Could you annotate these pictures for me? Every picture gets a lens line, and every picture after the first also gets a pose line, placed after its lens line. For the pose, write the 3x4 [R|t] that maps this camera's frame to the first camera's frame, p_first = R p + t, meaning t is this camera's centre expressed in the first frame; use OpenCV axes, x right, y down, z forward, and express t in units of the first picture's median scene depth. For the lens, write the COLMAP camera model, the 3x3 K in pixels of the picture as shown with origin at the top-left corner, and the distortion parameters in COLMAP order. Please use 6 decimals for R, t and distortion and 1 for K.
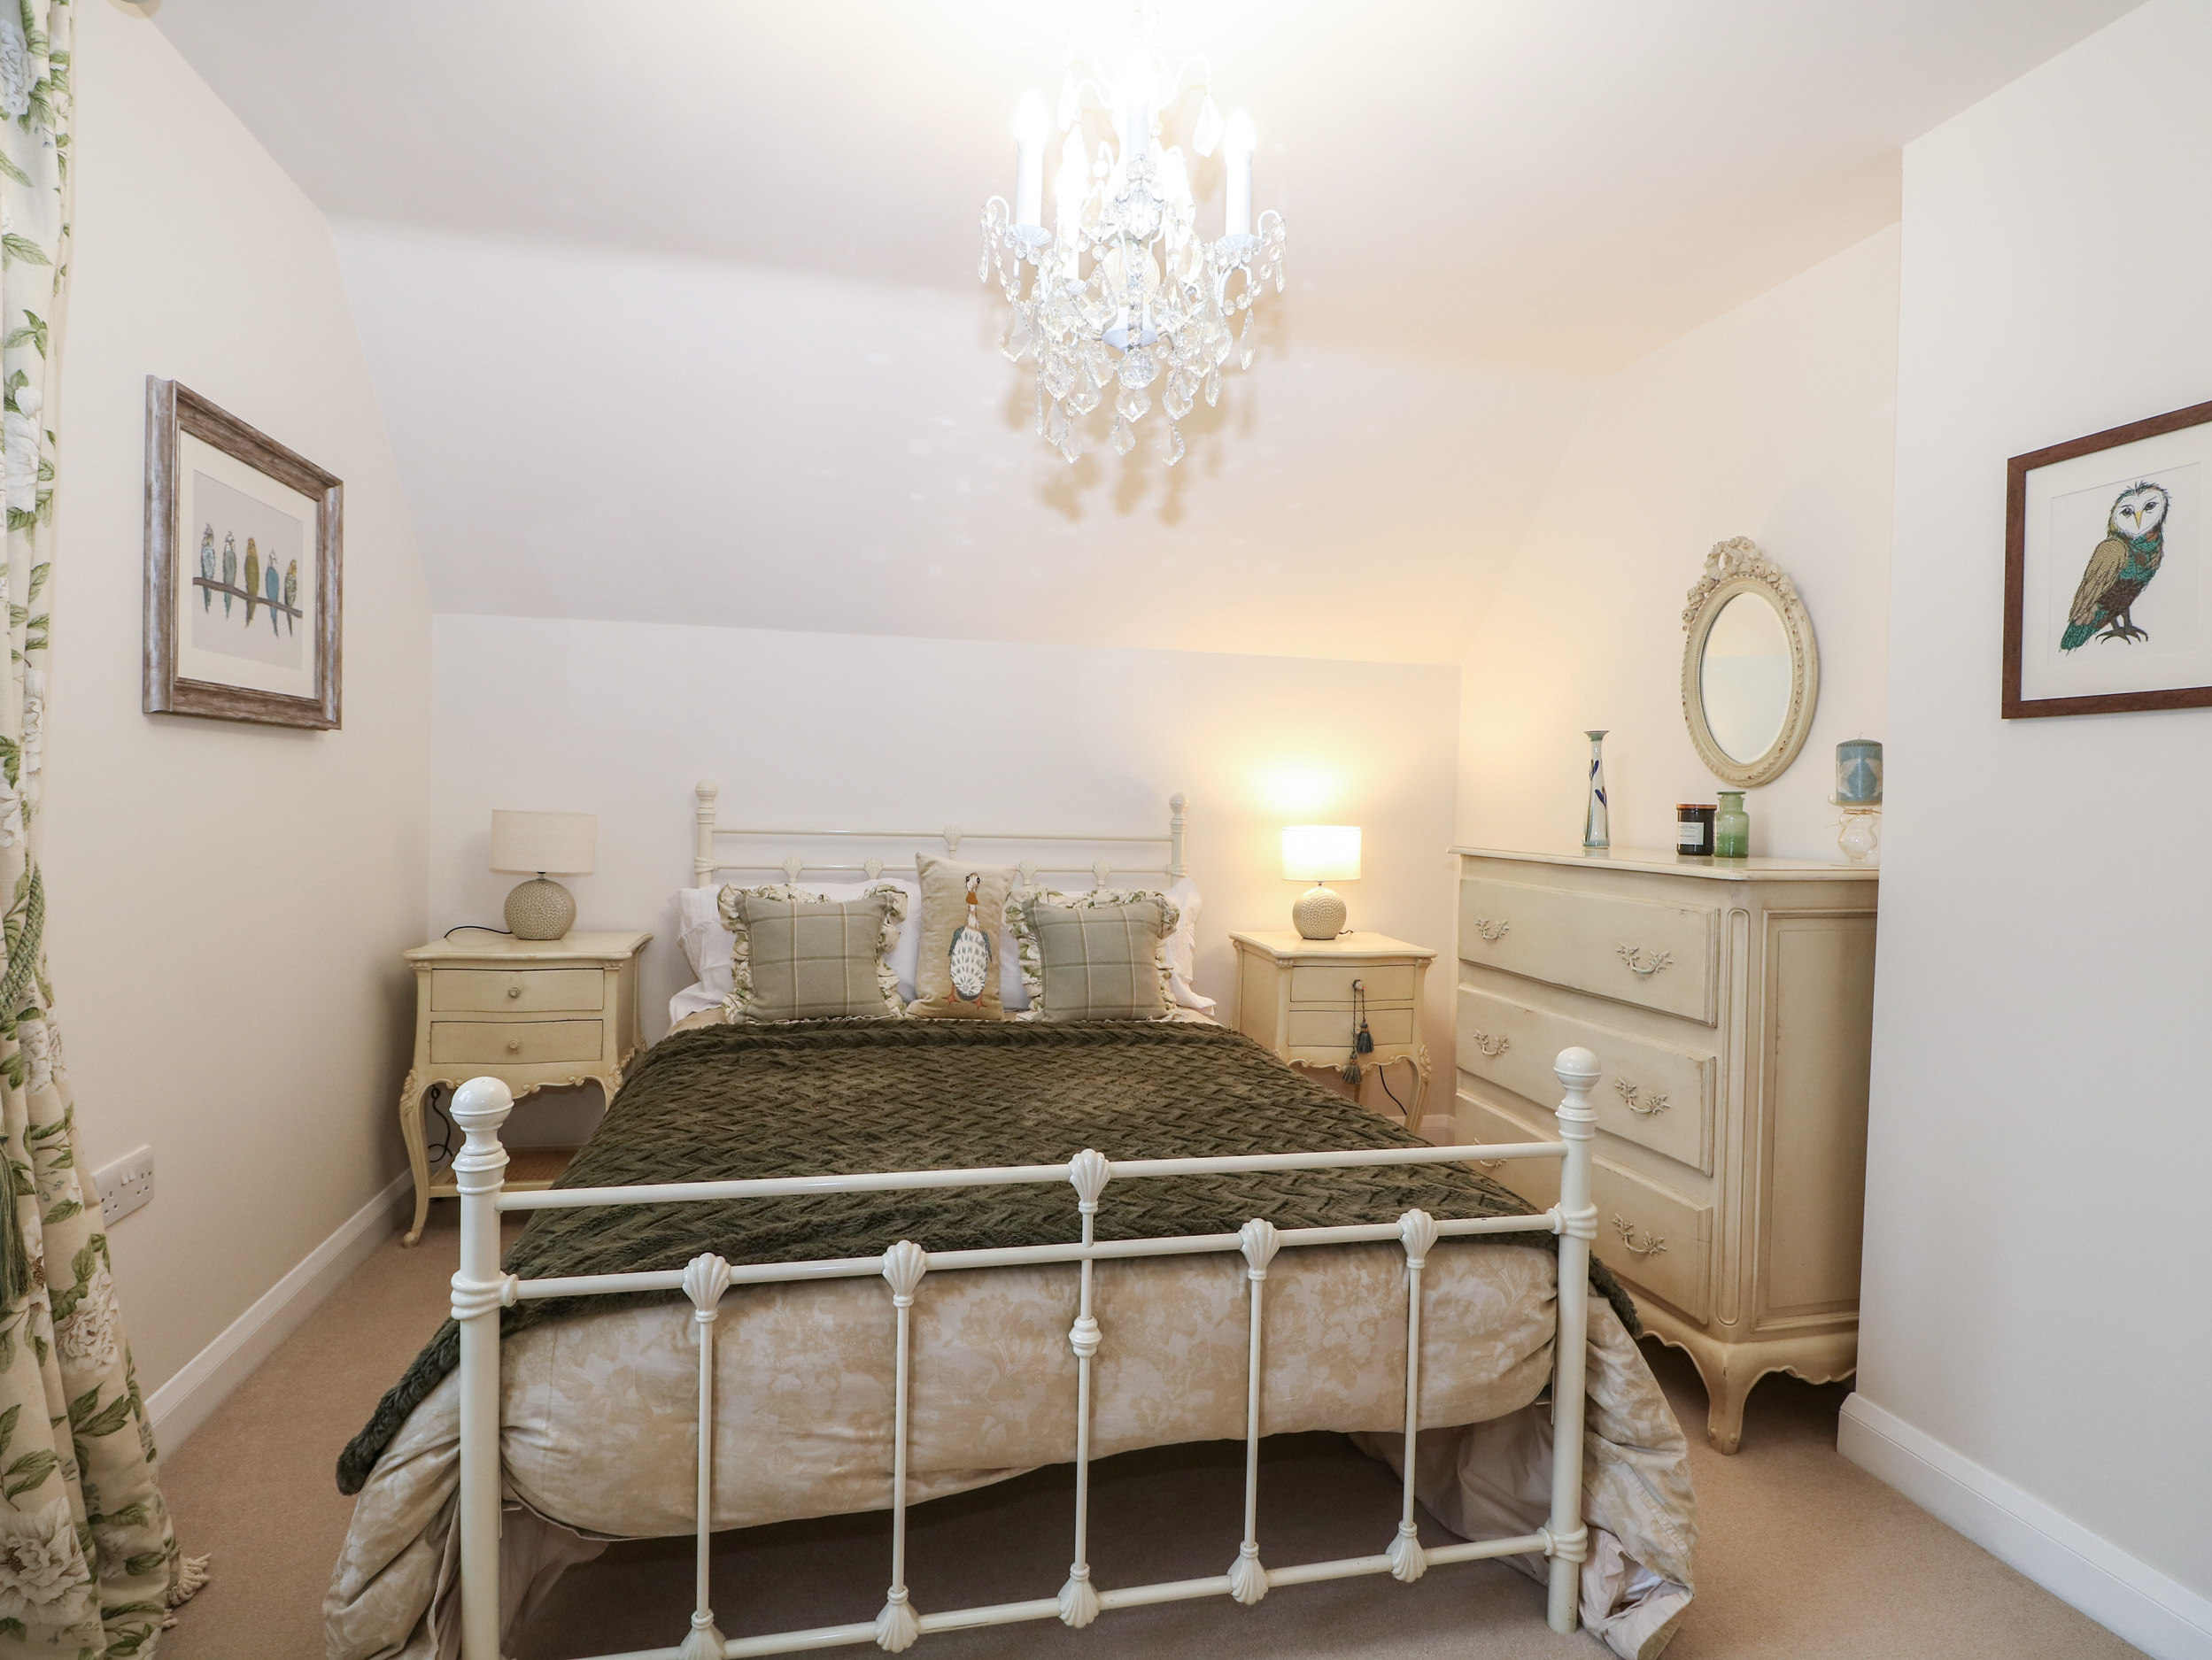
lens RADIAL K [[1214.0, 0, 1111.2], [0, 1214.0, 828.0], [0, 0, 1]] dist [-0.005211, -0.012254]
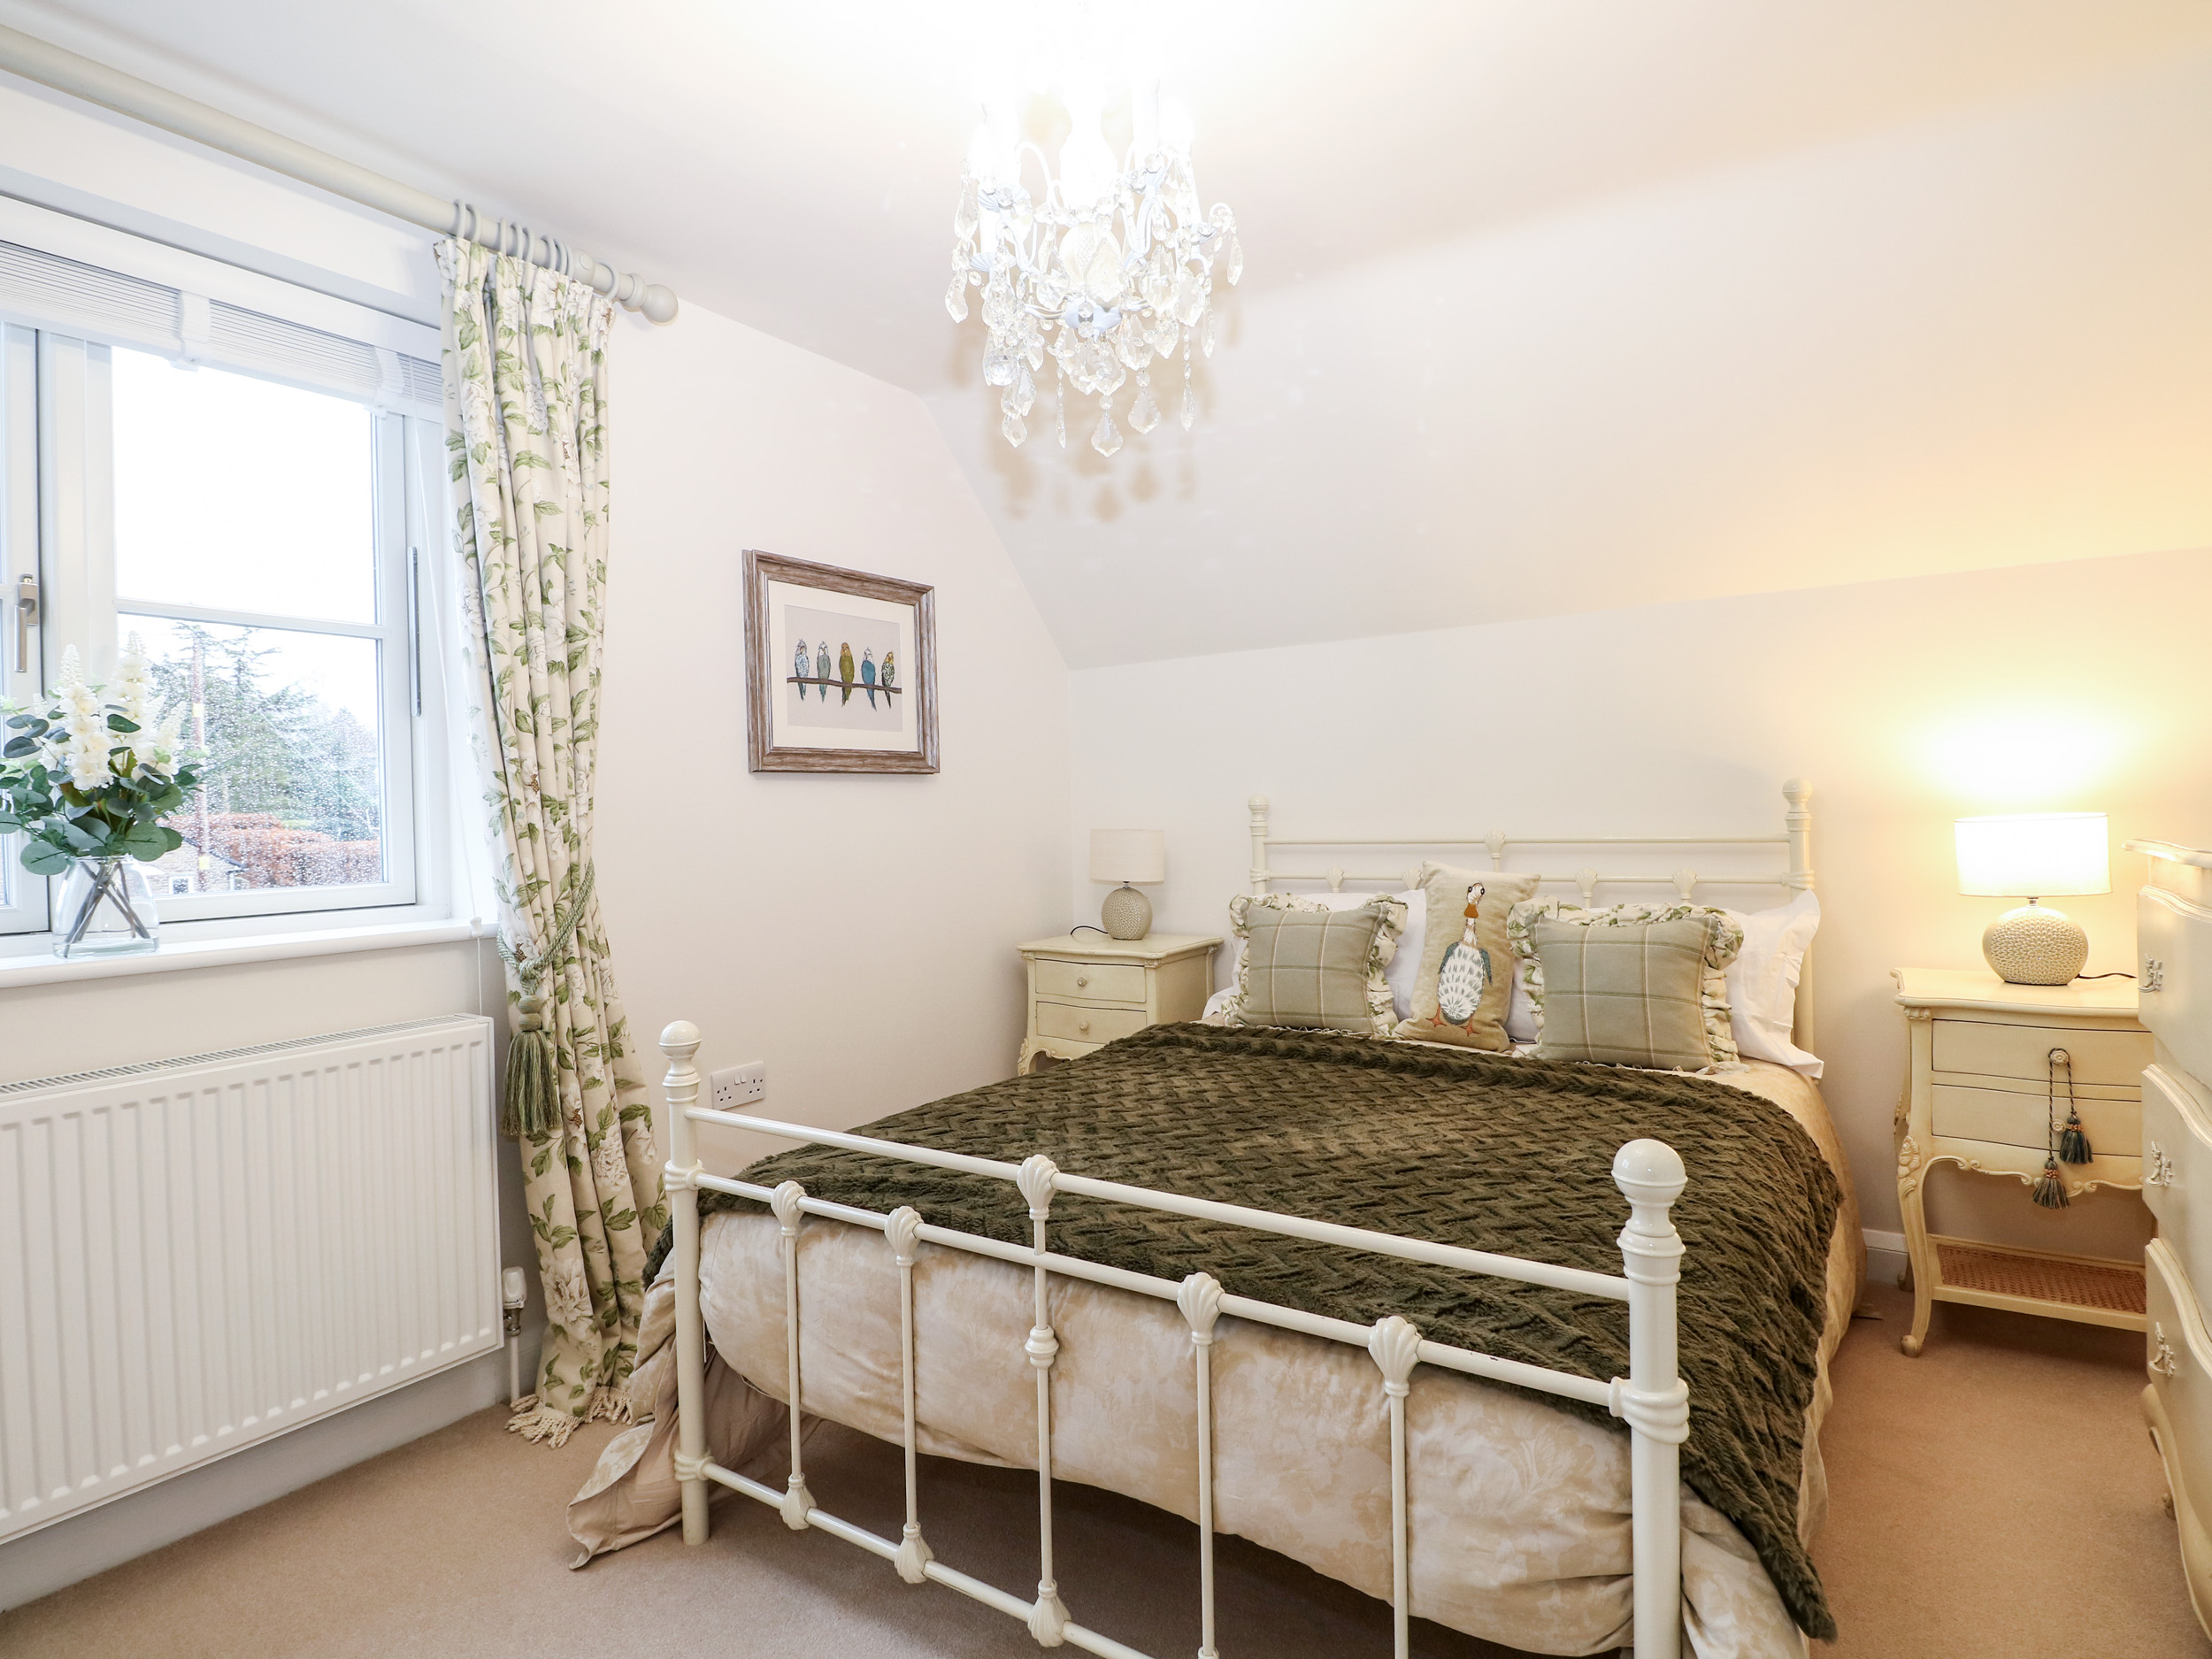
lens RADIAL K [[1214.1, 0, 1037.2], [0, 1214.1, 821.7], [0, 0, 1]] dist [-0.005211, -0.012254]
pose [[0.651957, -0.037027, -0.757351, 0.553592], [0.021350, 0.999307, -0.030477, 0.018906], [0.757955, 0.003700, 0.652296, 0.268090]]
